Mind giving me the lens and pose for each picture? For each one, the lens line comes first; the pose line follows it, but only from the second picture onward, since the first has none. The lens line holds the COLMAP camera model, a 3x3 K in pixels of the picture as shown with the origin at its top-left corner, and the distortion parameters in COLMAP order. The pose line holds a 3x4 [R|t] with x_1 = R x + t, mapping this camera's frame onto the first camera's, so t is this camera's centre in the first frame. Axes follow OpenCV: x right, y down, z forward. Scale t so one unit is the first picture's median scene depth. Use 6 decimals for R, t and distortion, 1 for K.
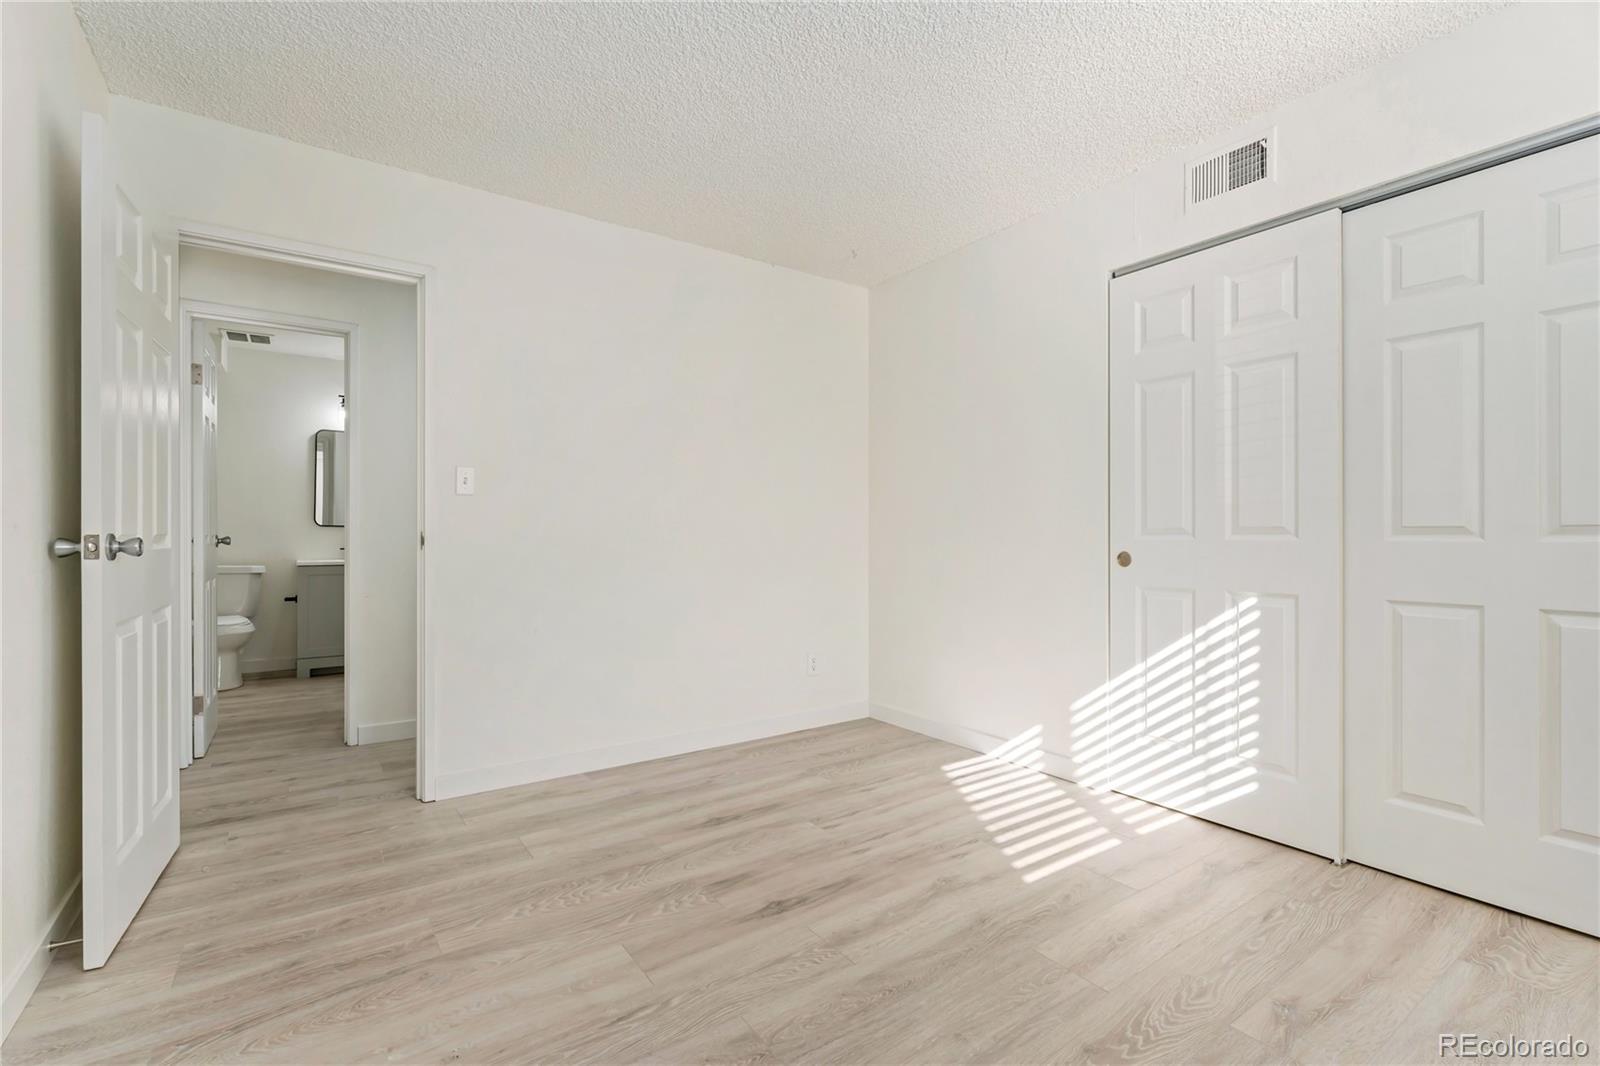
lens RADIAL K [[703.0, 0, 792.6], [0, 703.0, 542.7], [0, 0, 1]] dist [-0.000049, -0.000092]
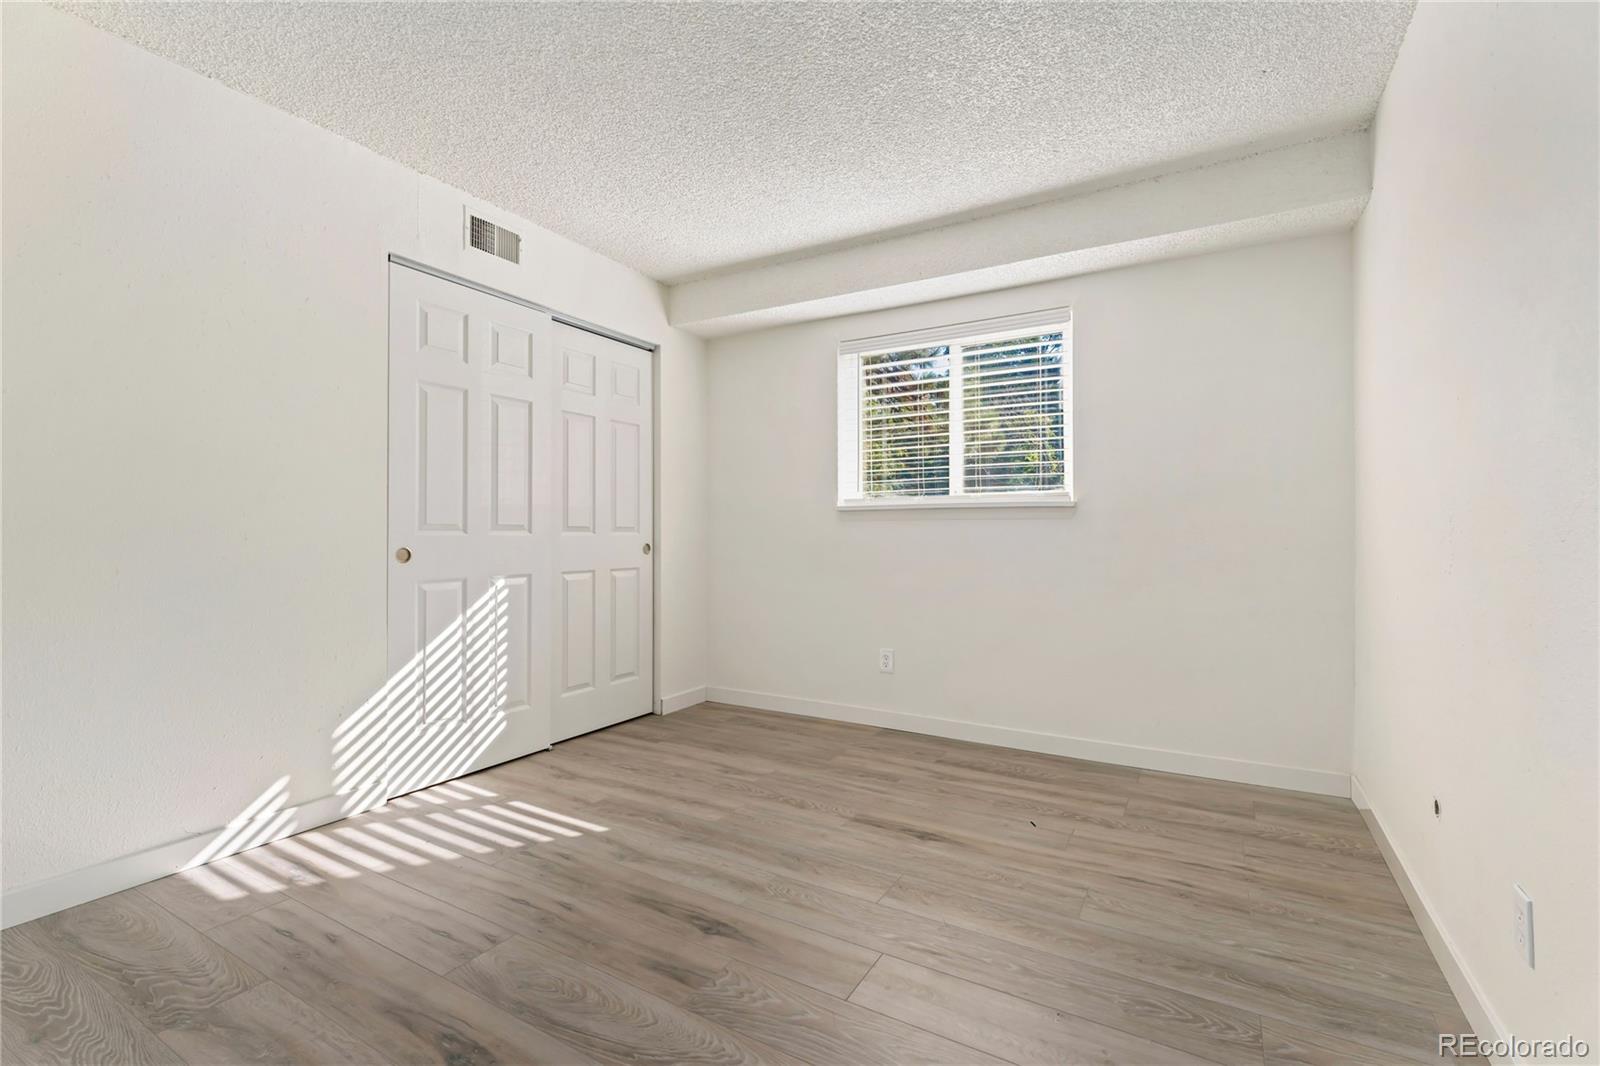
lens RADIAL K [[703.0, 0, 794.1], [0, 703.0, 520.2], [0, 0, 1]] dist [-0.000049, -0.000092]
pose [[-0.410355, 0.017222, 0.911763, -0.751279], [0.008291, 0.999851, -0.015154, -0.006754], [-0.911888, 0.001341, -0.410436, 1.043314]]
